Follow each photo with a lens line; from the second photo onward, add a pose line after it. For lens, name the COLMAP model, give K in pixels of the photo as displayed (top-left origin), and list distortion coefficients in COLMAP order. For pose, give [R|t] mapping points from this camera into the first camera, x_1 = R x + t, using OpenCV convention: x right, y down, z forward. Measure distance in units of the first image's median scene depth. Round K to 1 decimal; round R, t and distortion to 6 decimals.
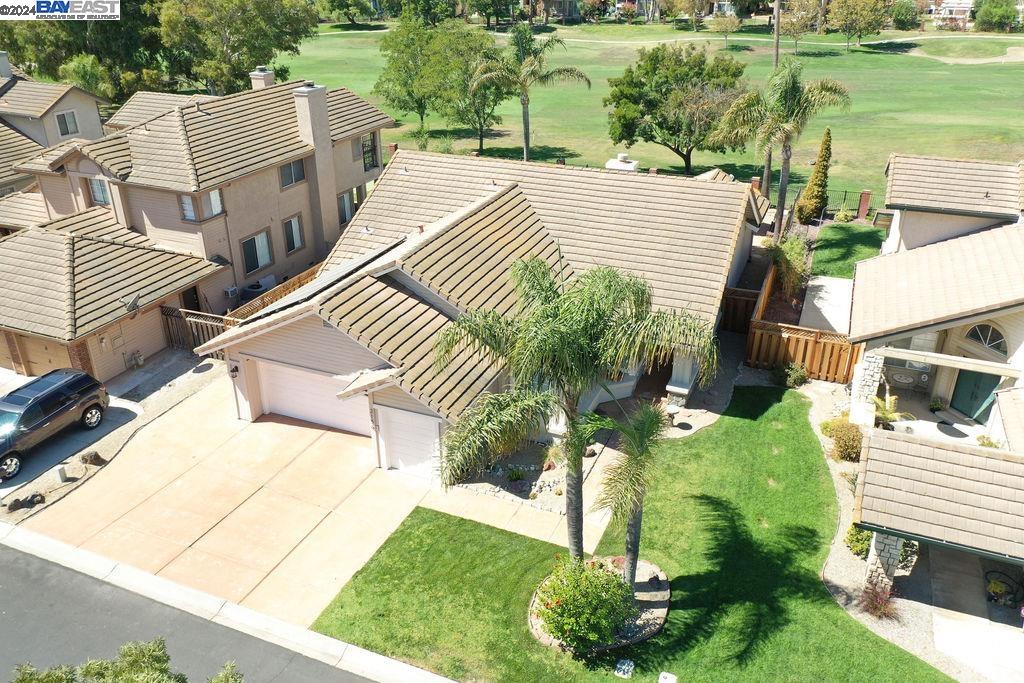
lens RADIAL K [[811.5, 0, 512.0], [0, 811.5, 341.5], [0, 0, 1]] dist [0.006234, 0.007280]
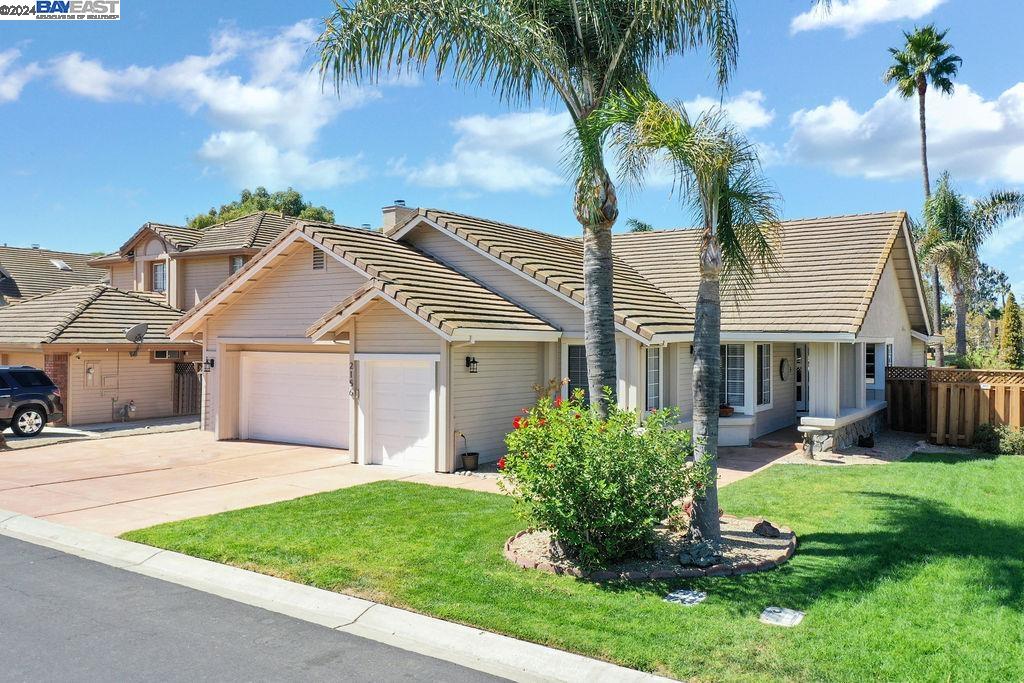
lens RADIAL K [[815.4, 0, 514.1], [0, 815.4, 339.1], [0, 0, 1]] dist [0.009422, 0.005918]
pose [[0.981696, 0.005164, -0.190383, 0.078689], [-0.089821, 0.894031, -0.438908, 0.286813], [0.167942, 0.447975, 0.878131, 0.311345]]
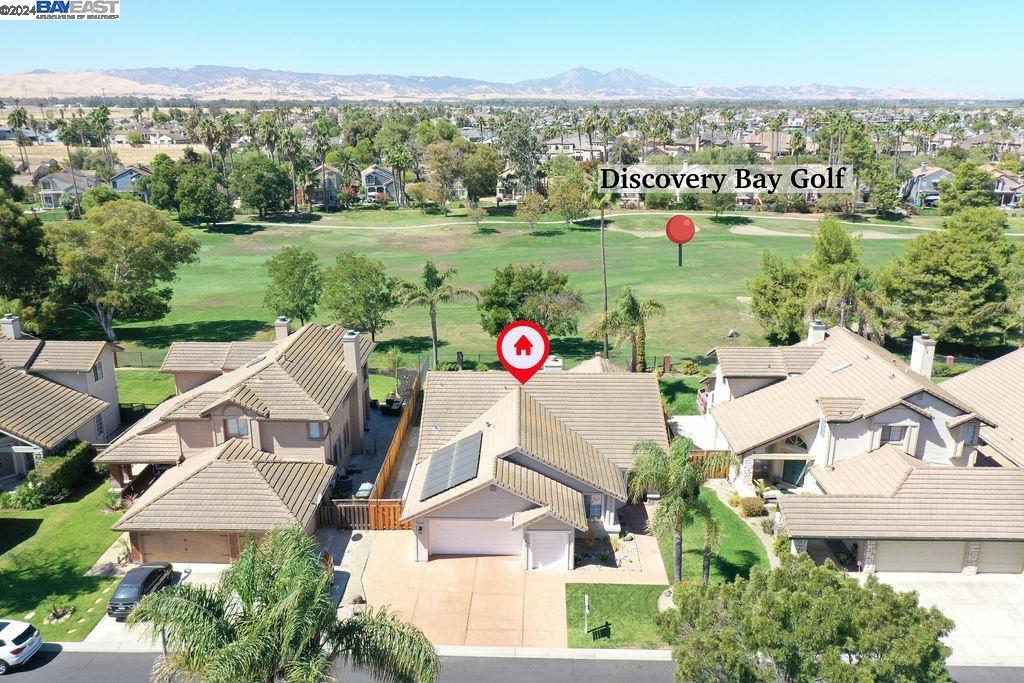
lens RADIAL K [[811.5, 0, 512.0], [0, 811.5, 341.5], [0, 0, 1]] dist [0.006234, 0.007280]
pose [[0.927323, -0.099809, 0.360709, -0.621592], [0.158959, 0.977570, -0.138160, -0.067087], [-0.338829, 0.185457, 0.922389, -0.532096]]
